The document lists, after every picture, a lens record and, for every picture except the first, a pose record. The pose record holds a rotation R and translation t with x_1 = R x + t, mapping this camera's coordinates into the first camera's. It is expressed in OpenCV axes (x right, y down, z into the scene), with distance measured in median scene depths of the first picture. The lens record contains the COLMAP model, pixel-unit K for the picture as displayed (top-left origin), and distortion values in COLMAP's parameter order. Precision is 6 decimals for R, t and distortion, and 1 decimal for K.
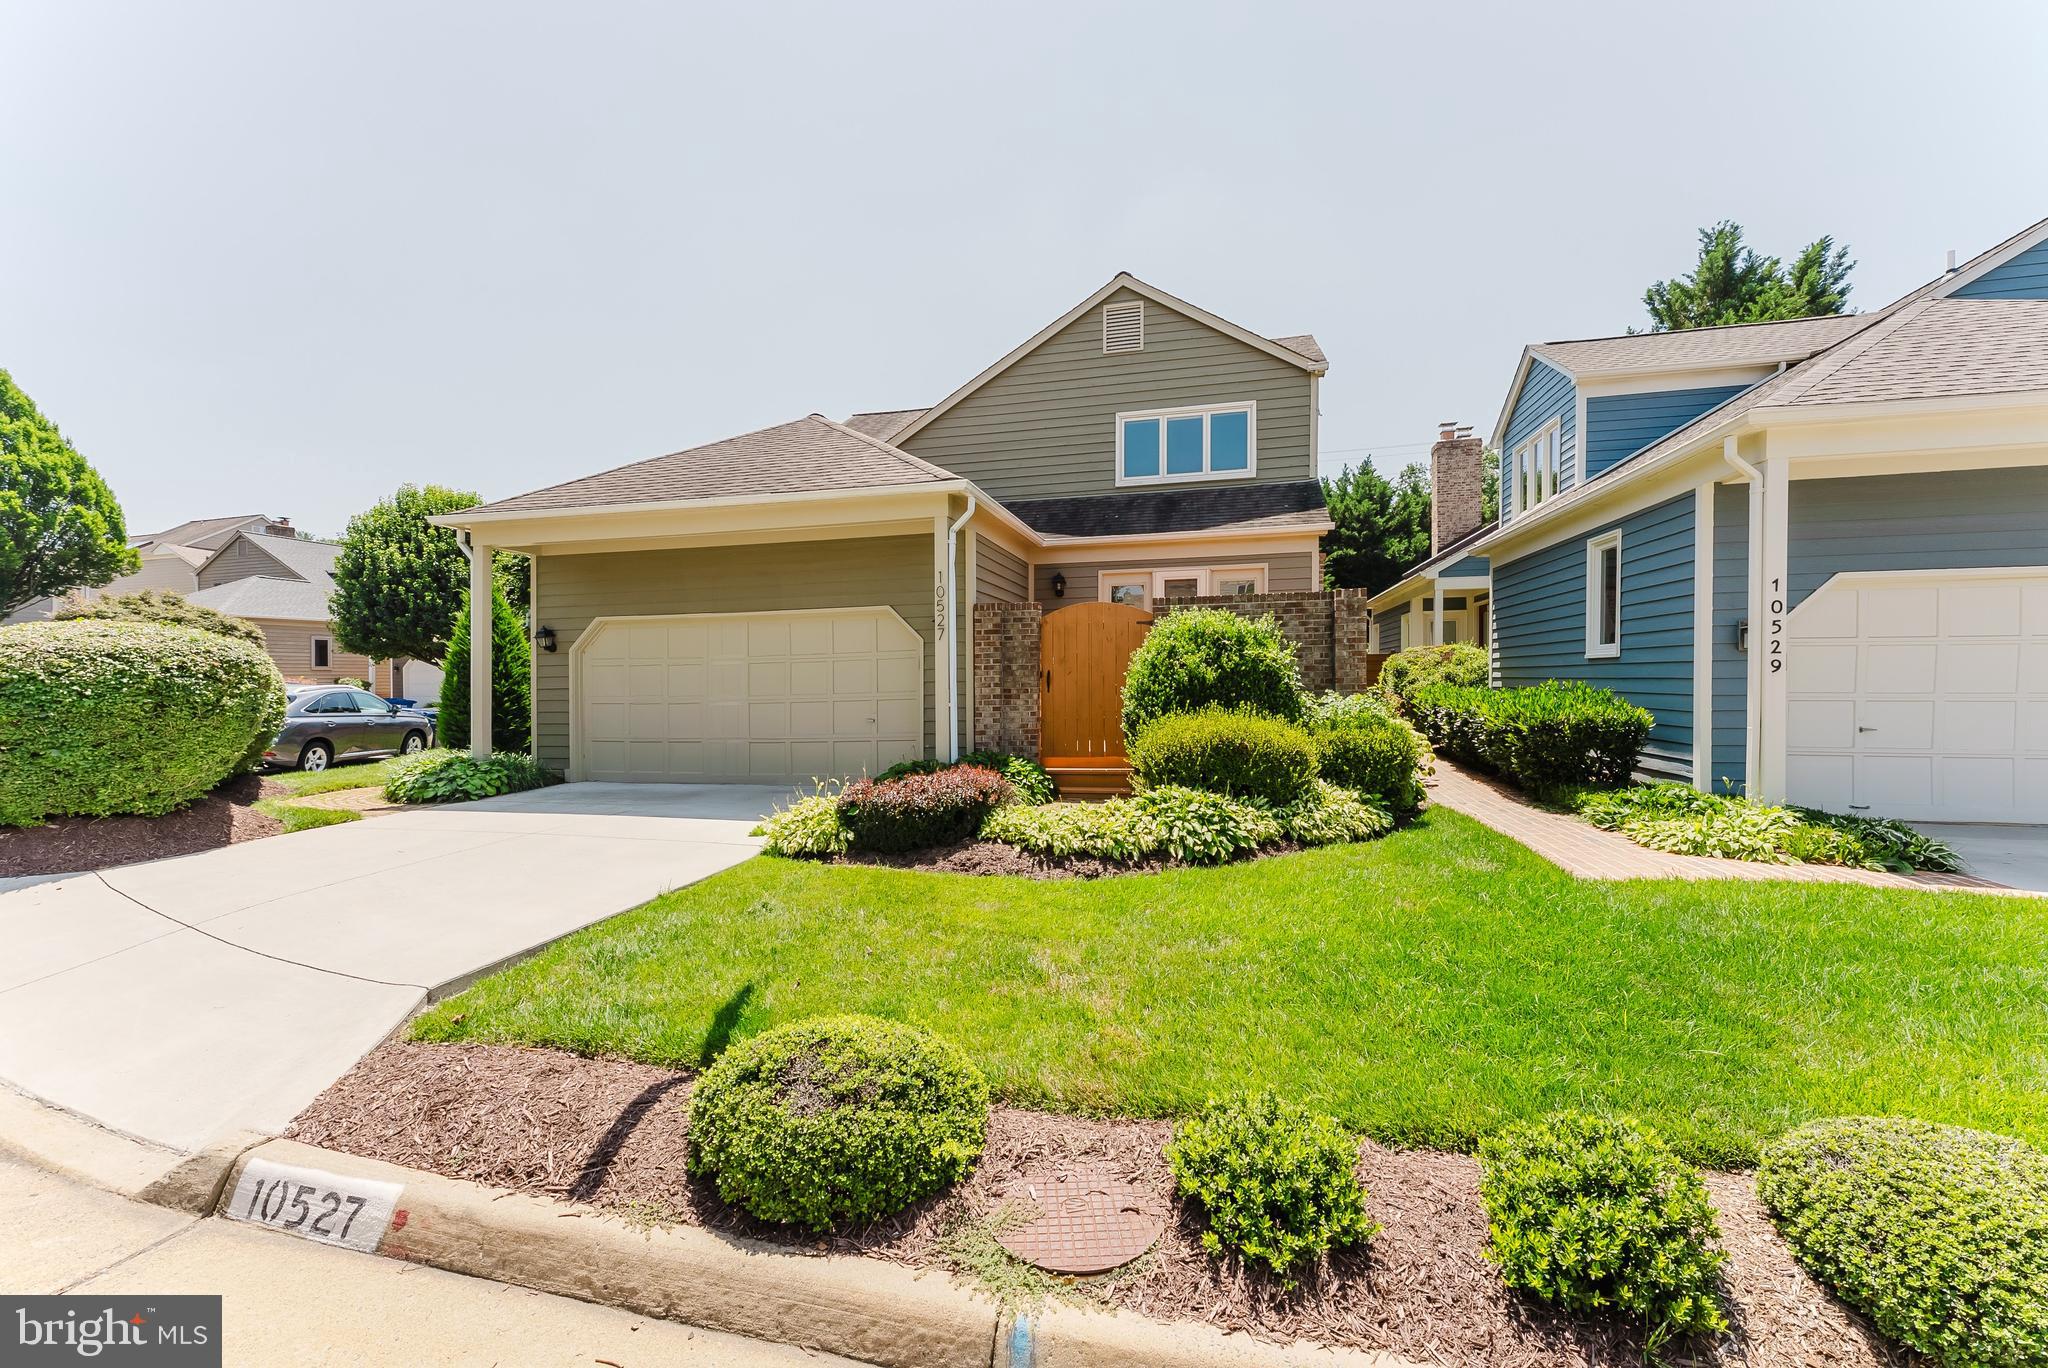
lens RADIAL K [[829.0, 0, 1105.9], [0, 829.0, 706.3], [0, 0, 1]] dist [-0.000227, 0.000202]
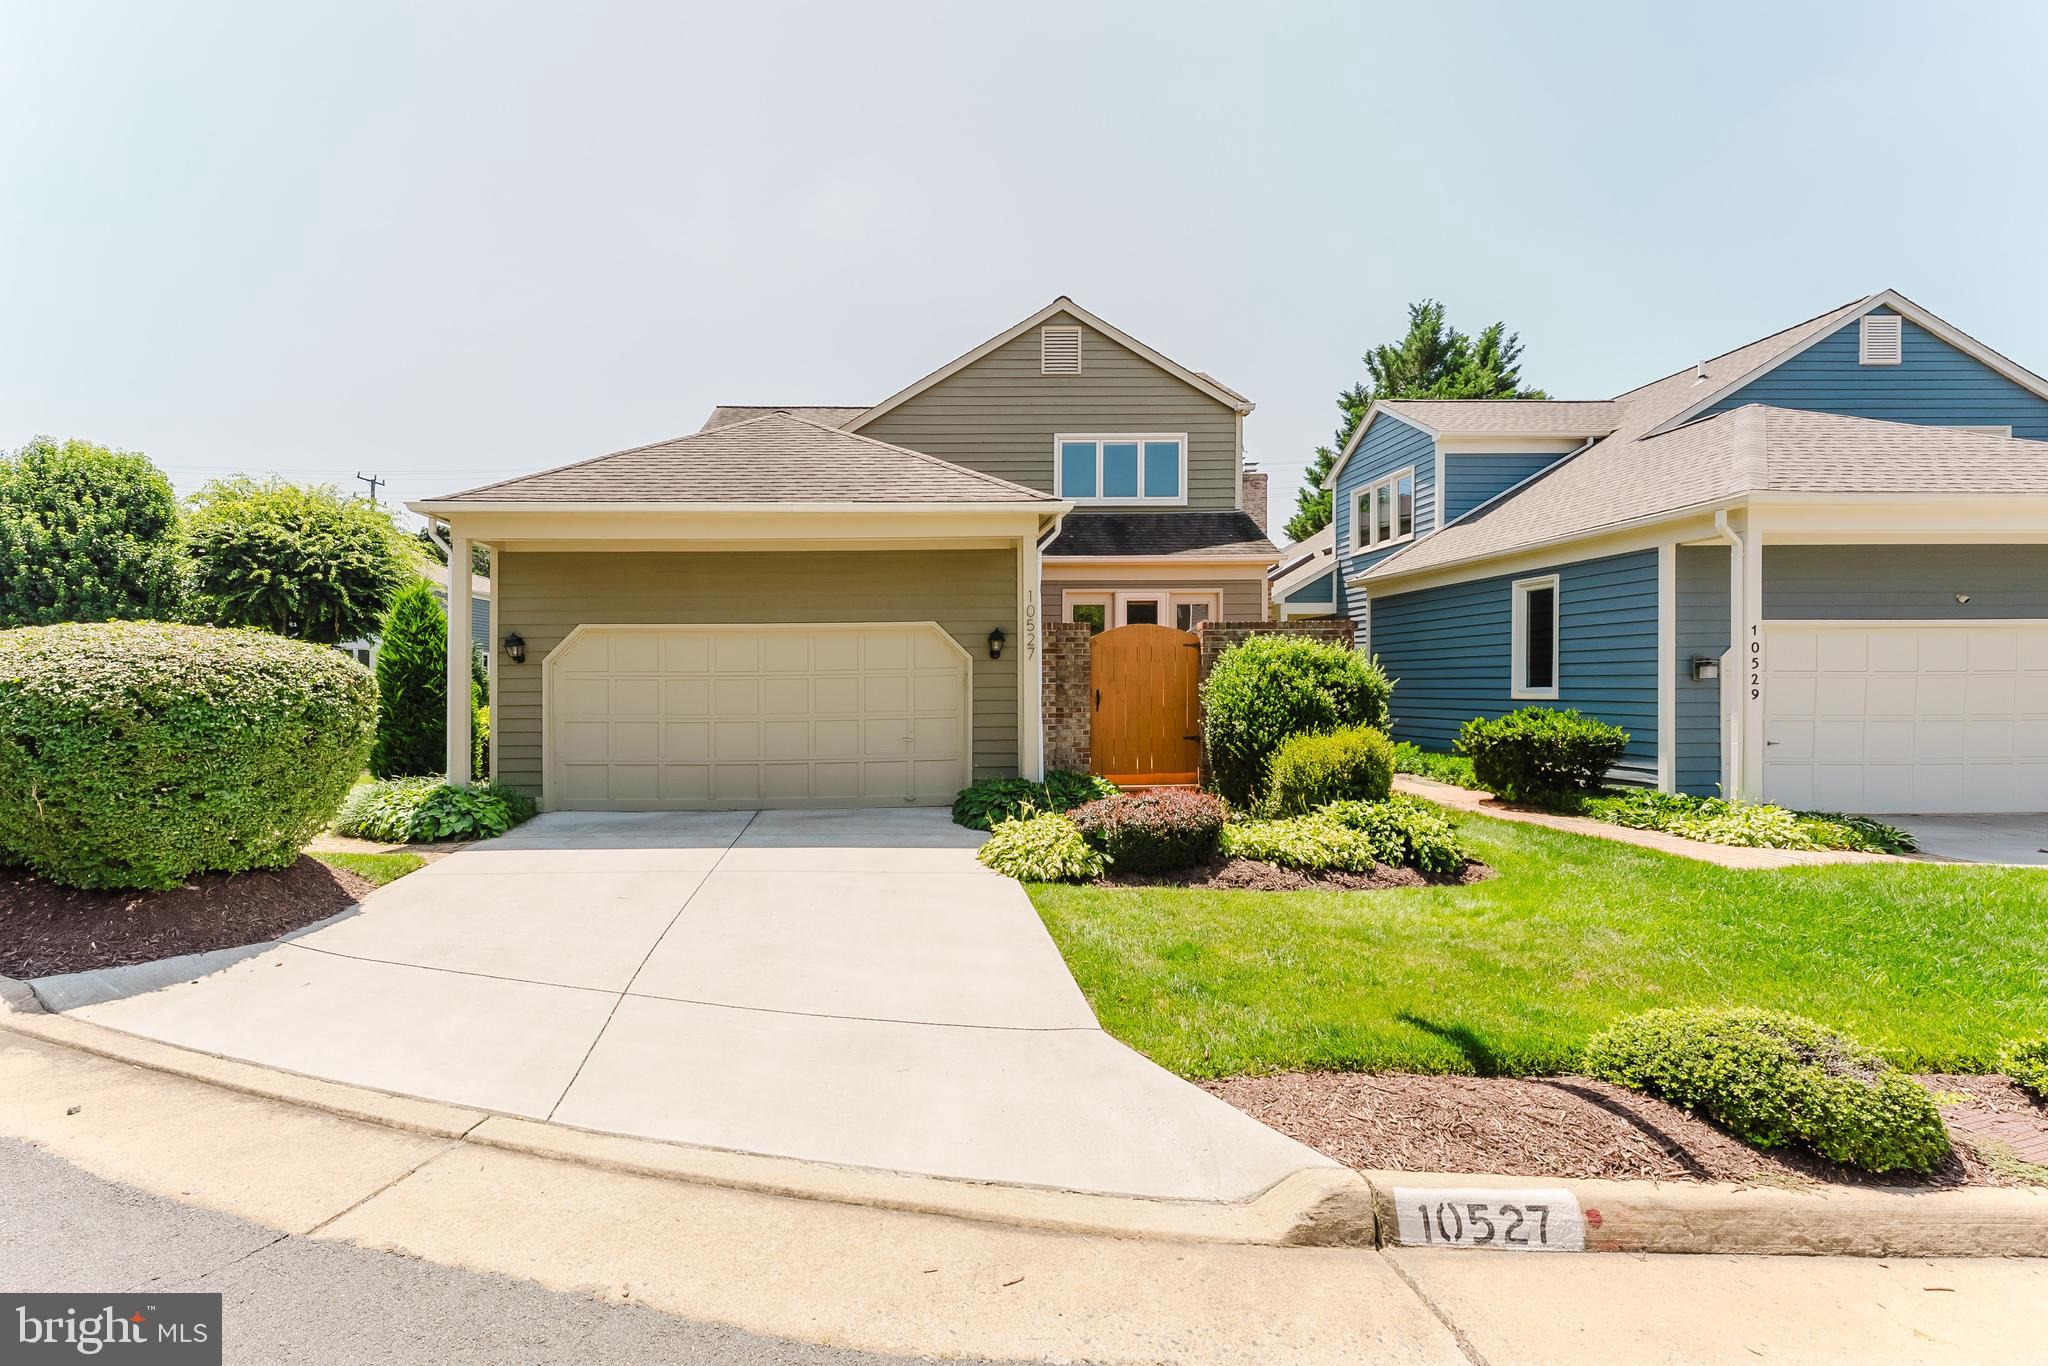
lens RADIAL K [[829.0, 0, 1081.5], [0, 829.0, 710.8], [0, 0, 1]] dist [-0.000227, 0.000202]
pose [[0.970414, 0.002299, 0.241437, -0.337672], [-0.000033, 0.999956, -0.009390, -0.007986], [-0.241448, 0.009104, 0.970371, 0.017561]]
